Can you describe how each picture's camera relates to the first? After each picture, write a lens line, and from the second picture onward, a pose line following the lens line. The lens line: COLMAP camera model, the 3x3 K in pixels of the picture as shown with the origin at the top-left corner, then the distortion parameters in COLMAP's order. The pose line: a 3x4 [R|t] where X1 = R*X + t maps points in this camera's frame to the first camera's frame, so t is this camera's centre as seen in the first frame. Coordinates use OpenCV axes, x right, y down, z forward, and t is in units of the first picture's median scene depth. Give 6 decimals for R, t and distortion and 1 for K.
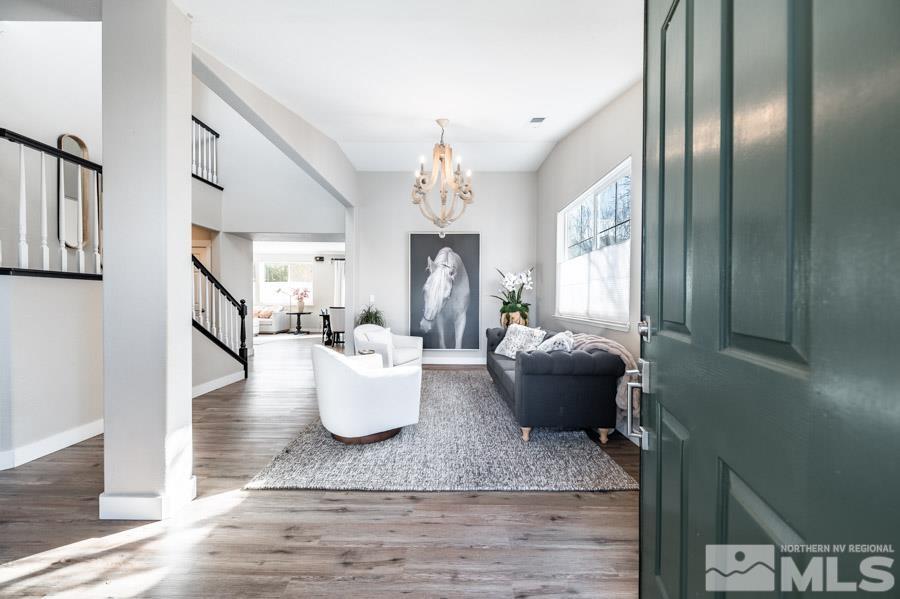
lens RADIAL K [[315.3, 0, 448.0], [0, 315.3, 302.0], [0, 0, 1]] dist [0.002477, -0.000189]
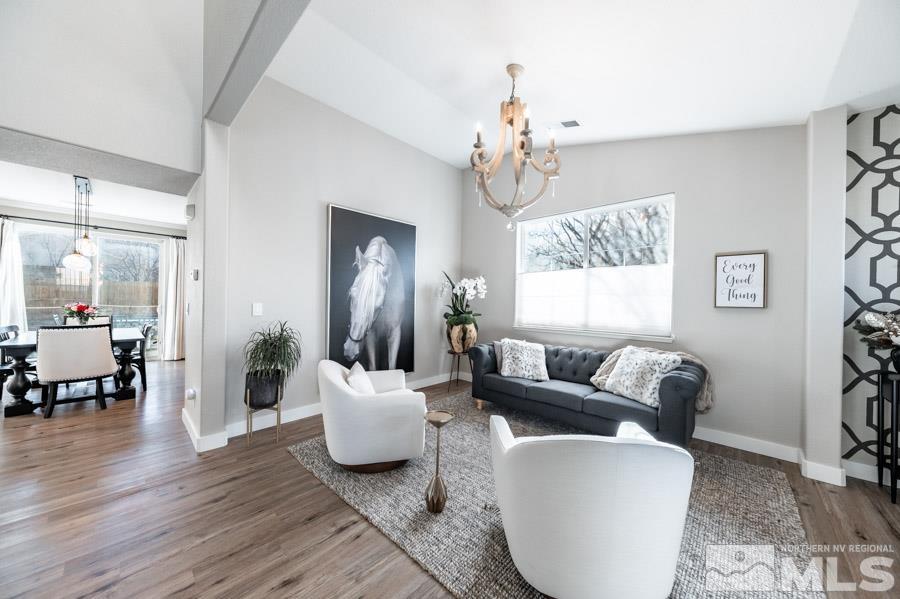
lens RADIAL K [[315.3, 0, 448.0], [0, 315.3, 302.0], [0, 0, 1]] dist [0.002477, -0.000189]
pose [[0.687124, -0.002351, 0.726537, -0.417280], [-0.001820, 0.999986, 0.004958, -0.028594], [-0.726538, -0.004729, 0.687110, 0.394823]]
